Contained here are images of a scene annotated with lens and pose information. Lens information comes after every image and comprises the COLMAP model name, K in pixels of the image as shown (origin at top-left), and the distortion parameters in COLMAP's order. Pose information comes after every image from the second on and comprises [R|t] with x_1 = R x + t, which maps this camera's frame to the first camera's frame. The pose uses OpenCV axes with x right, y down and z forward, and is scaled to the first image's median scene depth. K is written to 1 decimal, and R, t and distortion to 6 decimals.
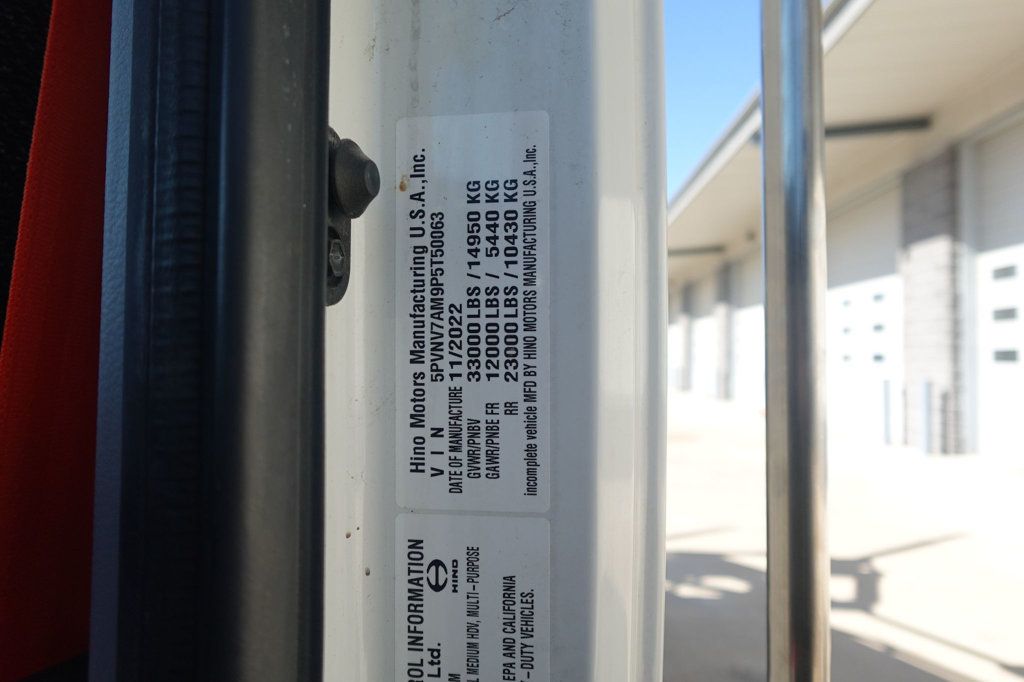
lens RADIAL K [[675.0, 0, 512.0], [0, 675.0, 341.0], [0, 0, 1]] dist [-0.001233, 0.001925]
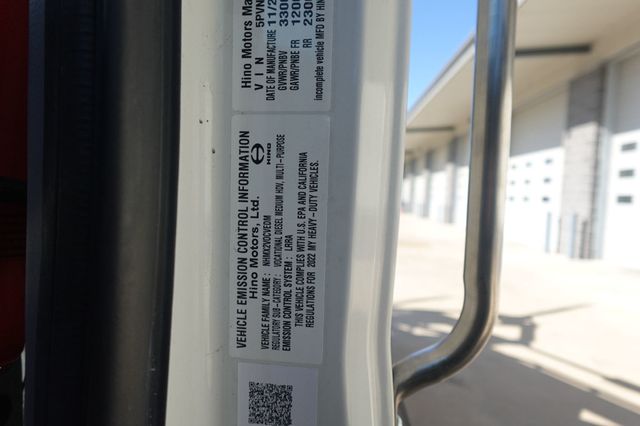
lens RADIAL K [[421.9, 0, 320.0], [0, 421.9, 213.0], [0, 0, 1]] dist [-0.001233, 0.001925]
pose [[0.999530, 0.029371, 0.008774, 0.030258], [-0.030014, 0.995887, 0.085491, 0.398553], [-0.006227, -0.085714, 0.996300, 0.005869]]
